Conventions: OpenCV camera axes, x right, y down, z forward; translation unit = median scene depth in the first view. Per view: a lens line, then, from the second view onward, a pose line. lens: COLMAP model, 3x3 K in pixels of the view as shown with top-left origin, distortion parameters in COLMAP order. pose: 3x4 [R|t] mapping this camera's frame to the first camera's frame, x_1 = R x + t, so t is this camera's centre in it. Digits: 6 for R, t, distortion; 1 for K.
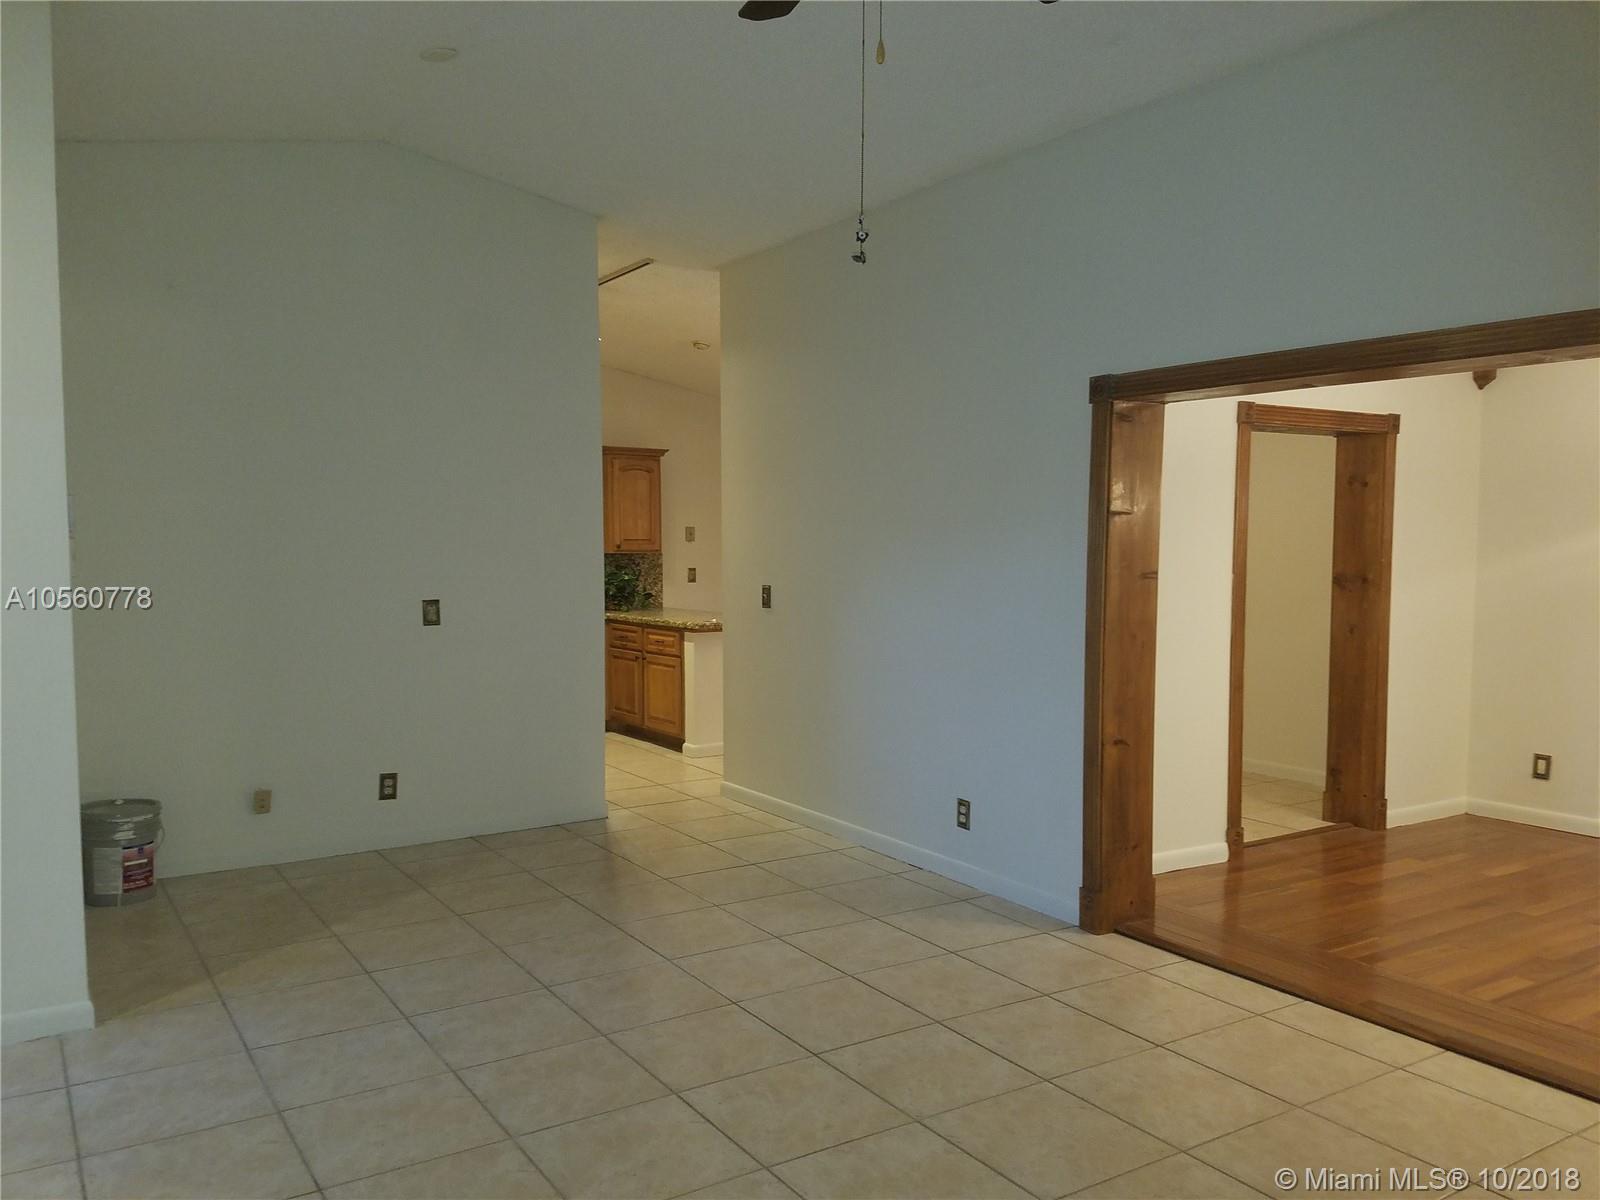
lens RADIAL K [[1233.2, 0, 802.5], [0, 1233.2, 611.0], [0, 0, 1]] dist [0.042217, -0.011780]
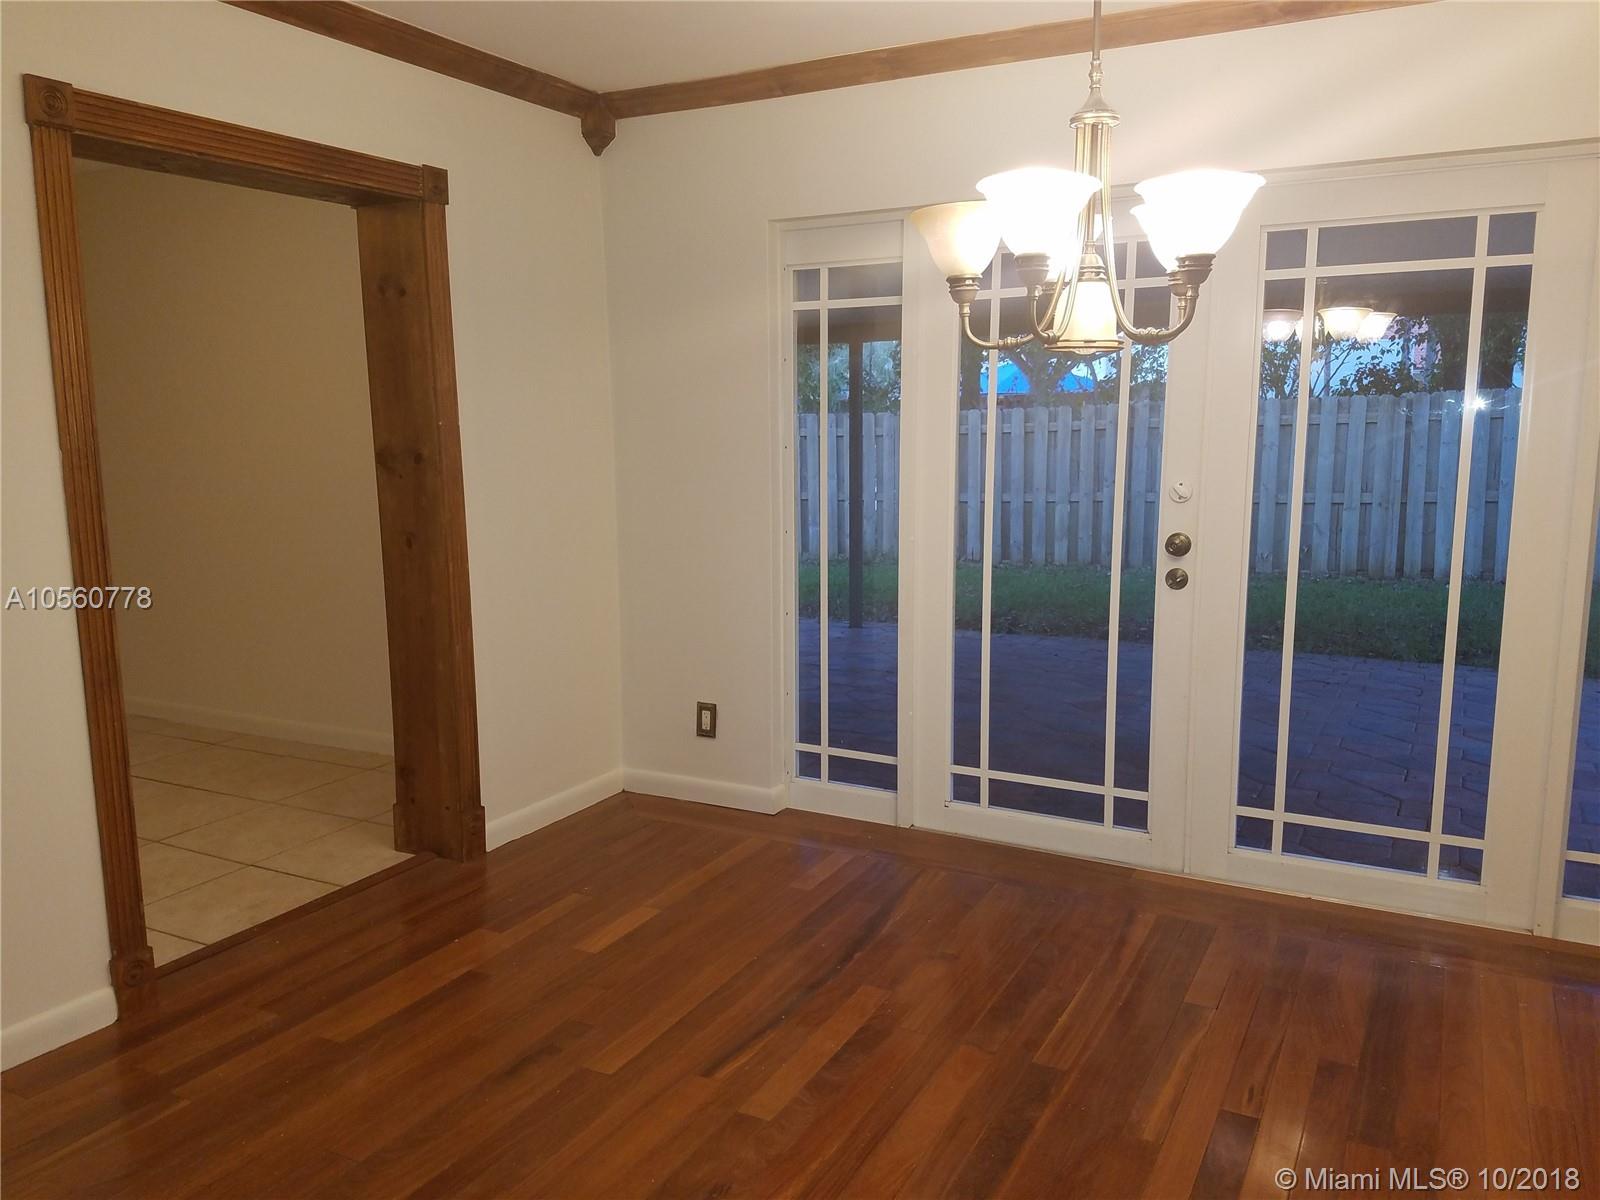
lens RADIAL K [[1233.2, 0, 784.6], [0, 1233.2, 589.8], [0, 0, 1]] dist [0.042217, -0.011780]
pose [[0.882129, -0.080000, 0.464165, 0.326118], [0.040726, 0.994734, 0.094048, -0.010275], [-0.469245, -0.064059, 0.880742, 0.391565]]
